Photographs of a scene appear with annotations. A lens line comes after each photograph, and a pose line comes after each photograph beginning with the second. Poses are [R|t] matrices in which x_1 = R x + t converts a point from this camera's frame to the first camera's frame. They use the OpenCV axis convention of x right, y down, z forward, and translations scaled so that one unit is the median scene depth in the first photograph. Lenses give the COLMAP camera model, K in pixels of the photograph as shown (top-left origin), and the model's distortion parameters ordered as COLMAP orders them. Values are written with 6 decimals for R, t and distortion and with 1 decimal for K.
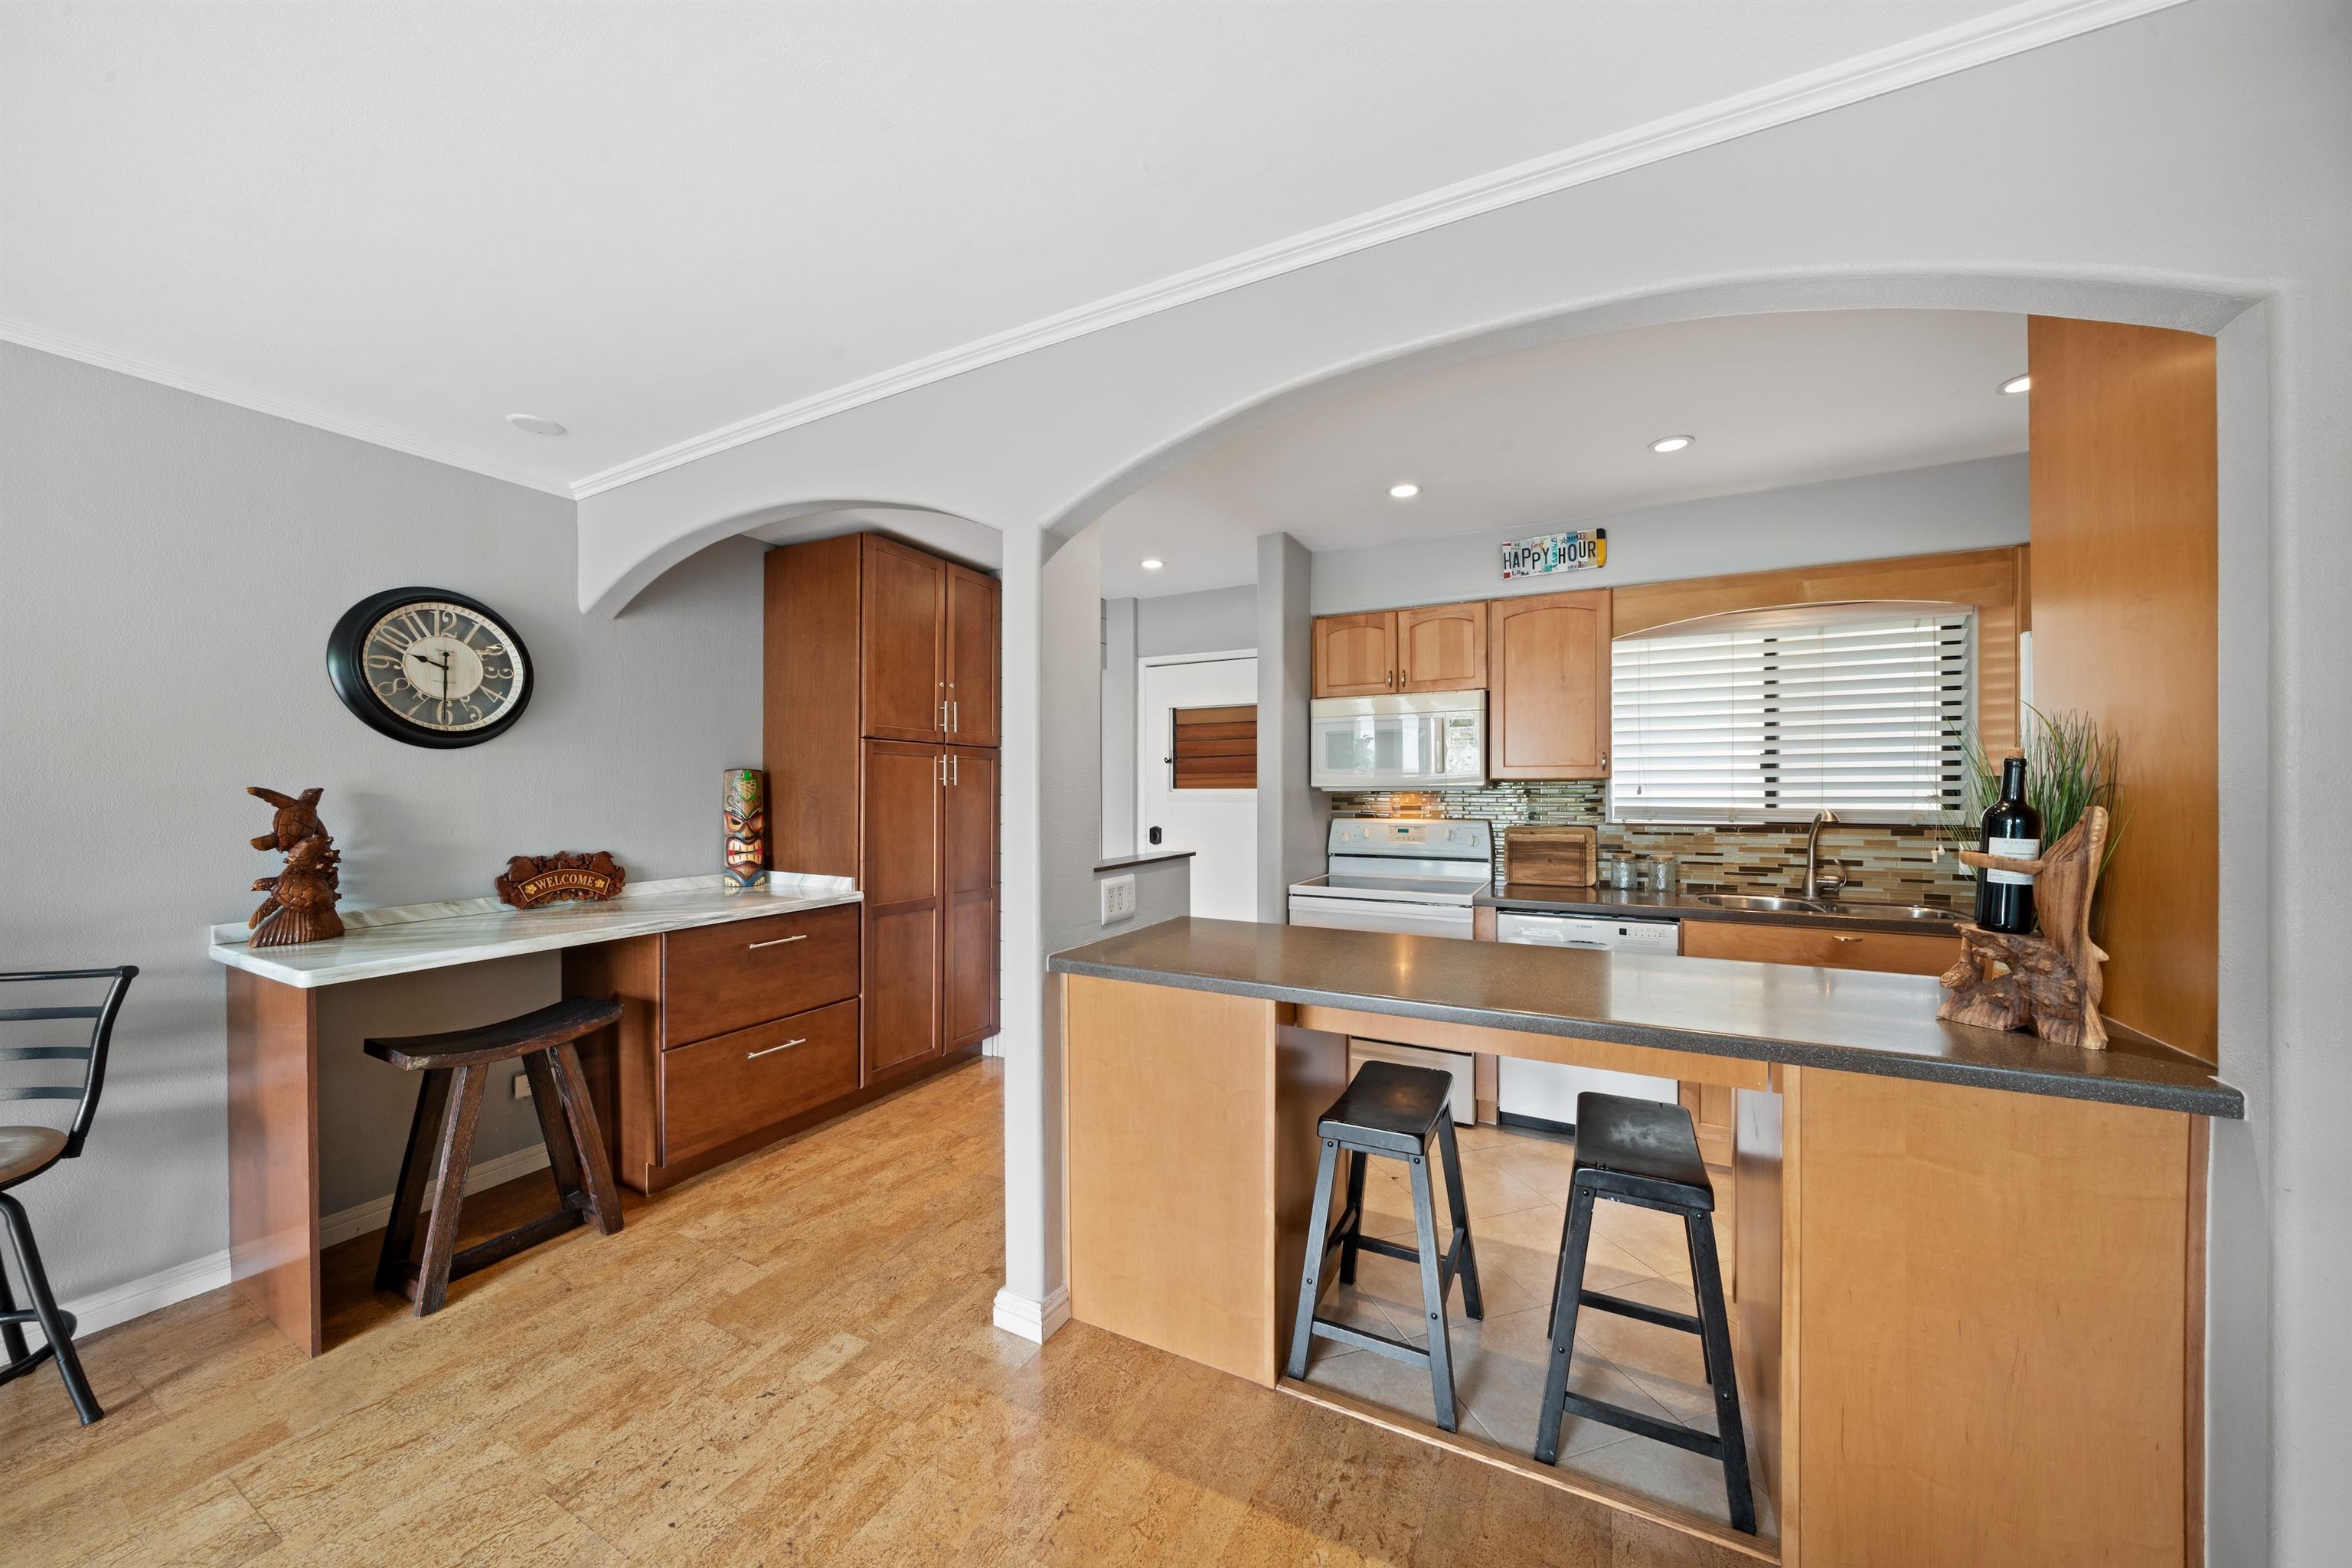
lens RADIAL K [[800.3, 0, 1186.0], [0, 800.3, 792.4], [0, 0, 1]] dist [-0.004253, 0.000084]
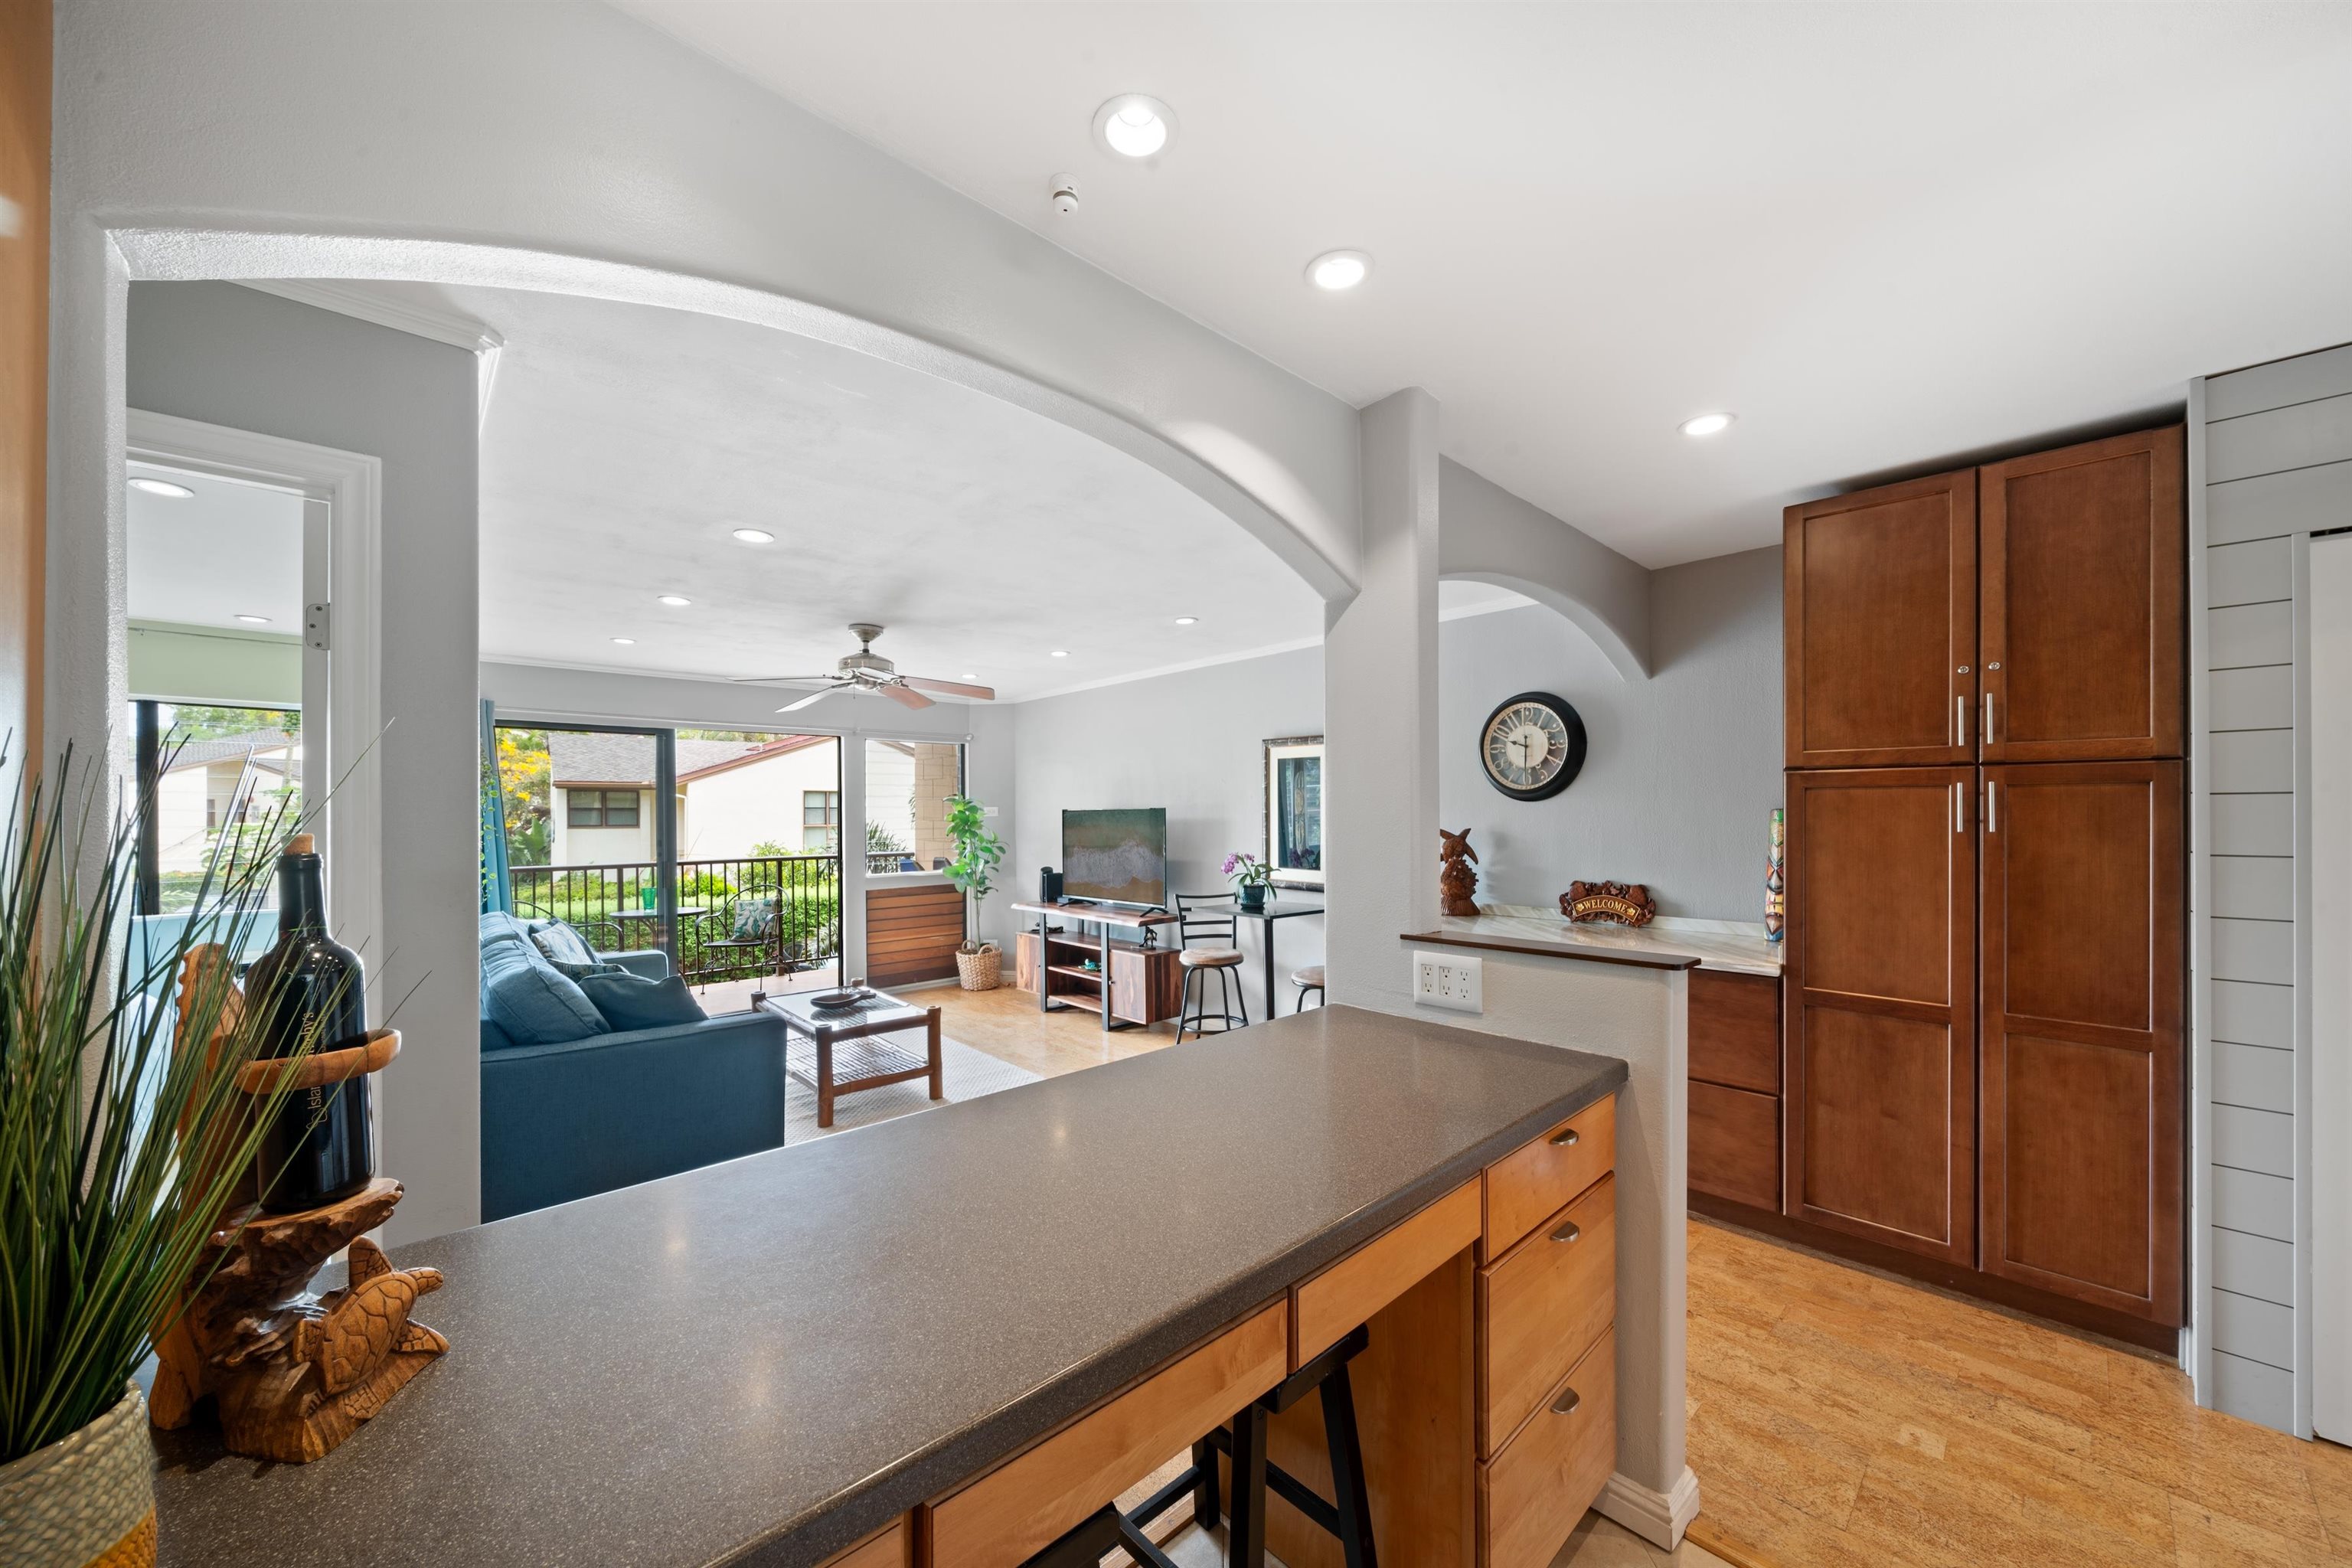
lens RADIAL K [[845.9, 0, 1191.2], [0, 845.9, 809.8], [0, 0, 1]] dist [-0.005474, -0.000002]
pose [[-0.331774, -0.002214, -0.943356, 0.581757], [0.003884, 0.999986, -0.003712, -0.029024], [0.943351, -0.004896, -0.331761, 0.737617]]
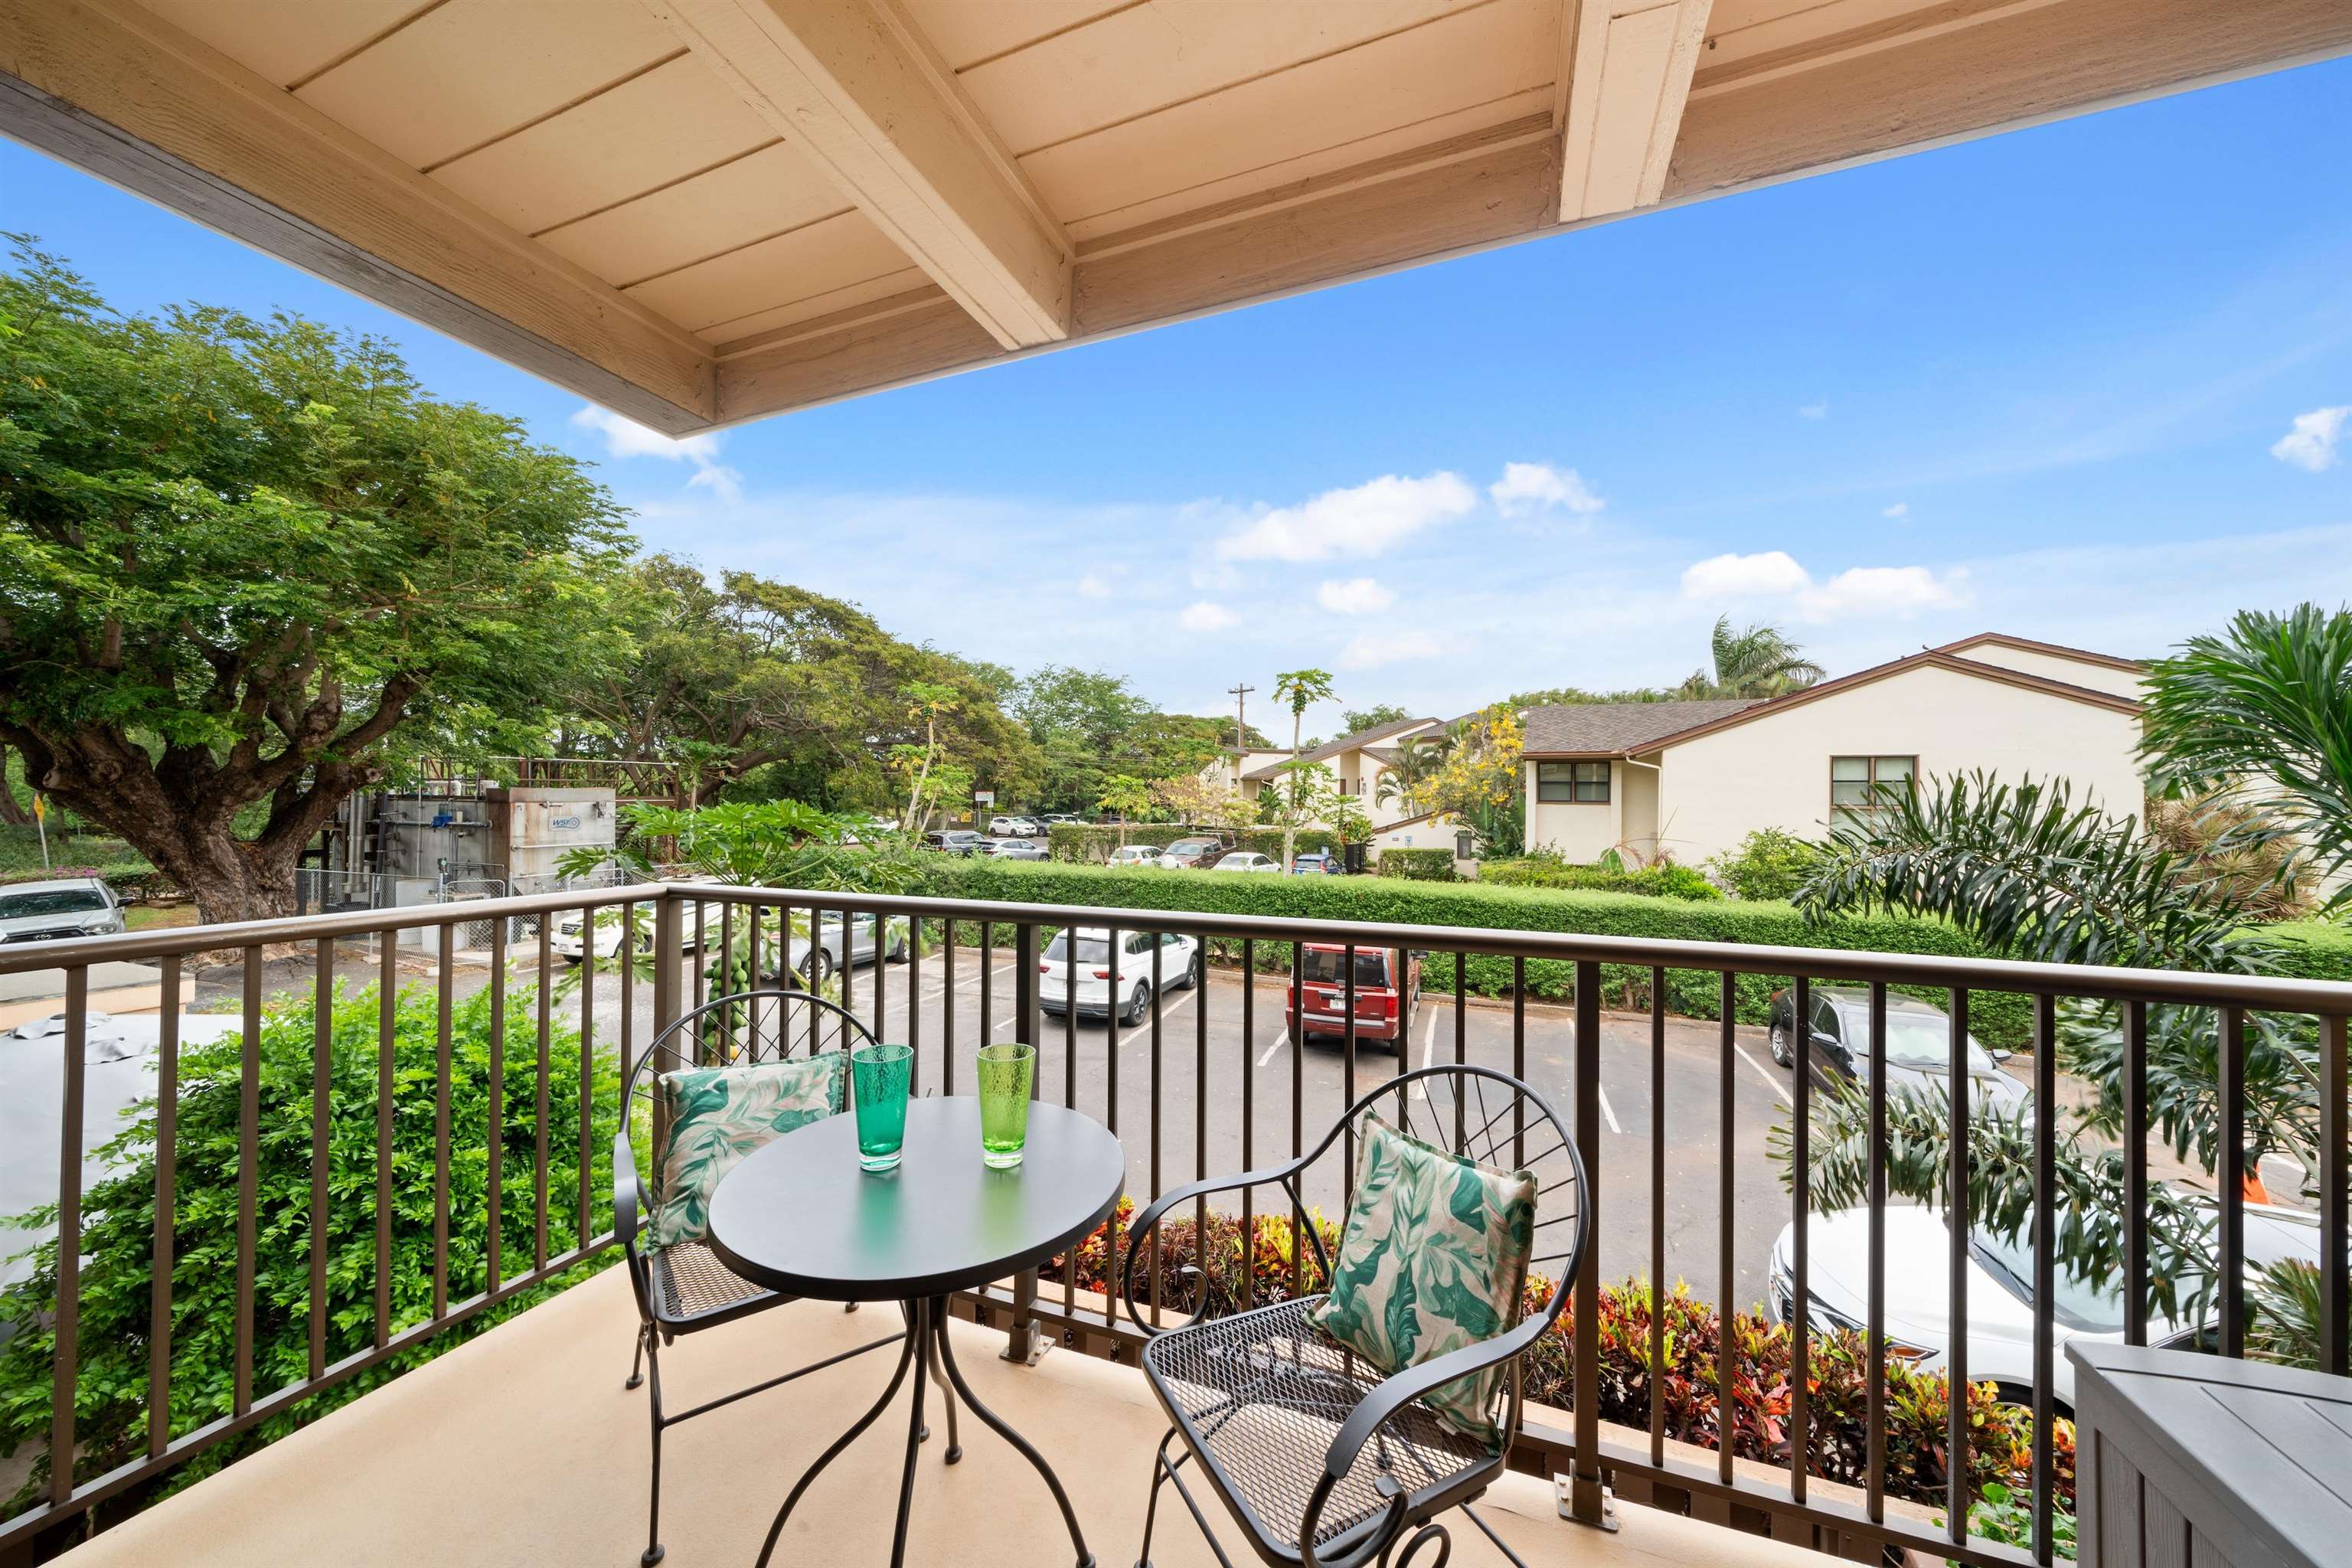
lens RADIAL K [[800.3, 0, 1186.0], [0, 800.3, 792.4], [0, 0, 1]] dist [-0.004253, 0.000084]
pose [[-0.993348, -0.006332, -0.114973, -1.034319], [-0.006571, 0.999977, 0.001701, 0.005178], [0.114960, 0.002445, -0.993367, -0.744108]]
